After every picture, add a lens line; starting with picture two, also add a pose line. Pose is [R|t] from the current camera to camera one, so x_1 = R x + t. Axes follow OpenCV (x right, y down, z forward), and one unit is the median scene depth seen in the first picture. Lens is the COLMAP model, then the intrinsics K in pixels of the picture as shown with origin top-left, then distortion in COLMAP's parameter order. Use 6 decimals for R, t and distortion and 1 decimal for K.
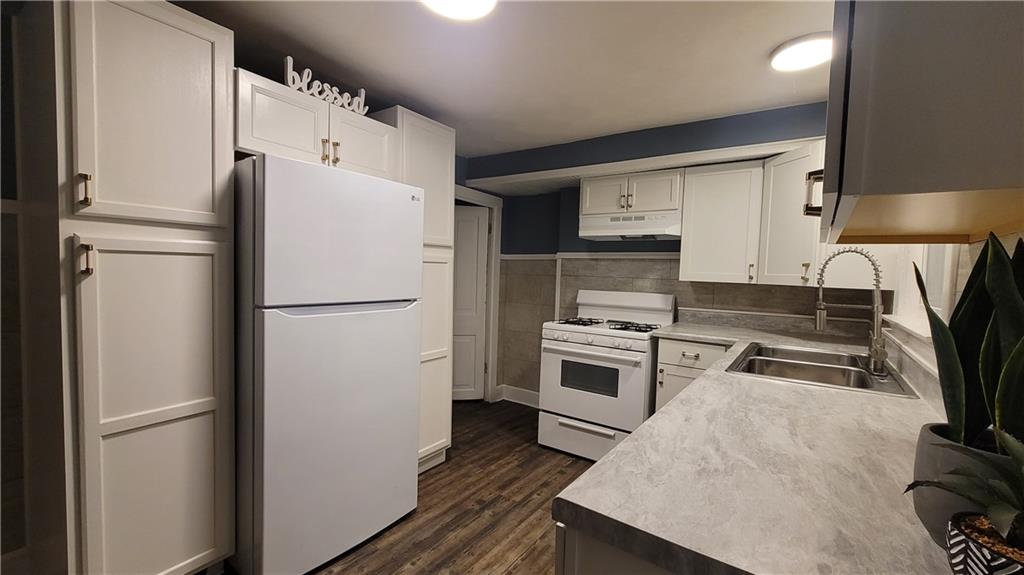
lens RADIAL K [[410.4, 0, 515.9], [0, 410.4, 288.7], [0, 0, 1]] dist [0.000095, 0.000044]
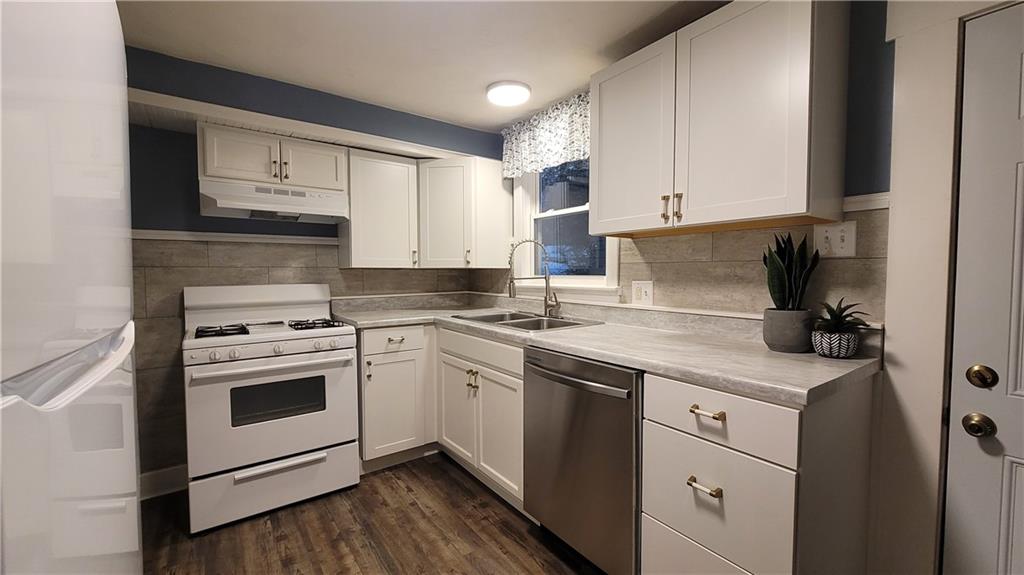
lens RADIAL K [[410.4, 0, 515.9], [0, 410.4, 288.7], [0, 0, 1]] dist [0.000095, 0.000044]
pose [[0.320801, -0.071237, 0.944464, -0.372176], [0.053407, 0.996942, 0.057054, -0.004794], [-0.945640, 0.032138, 0.323625, 0.338392]]
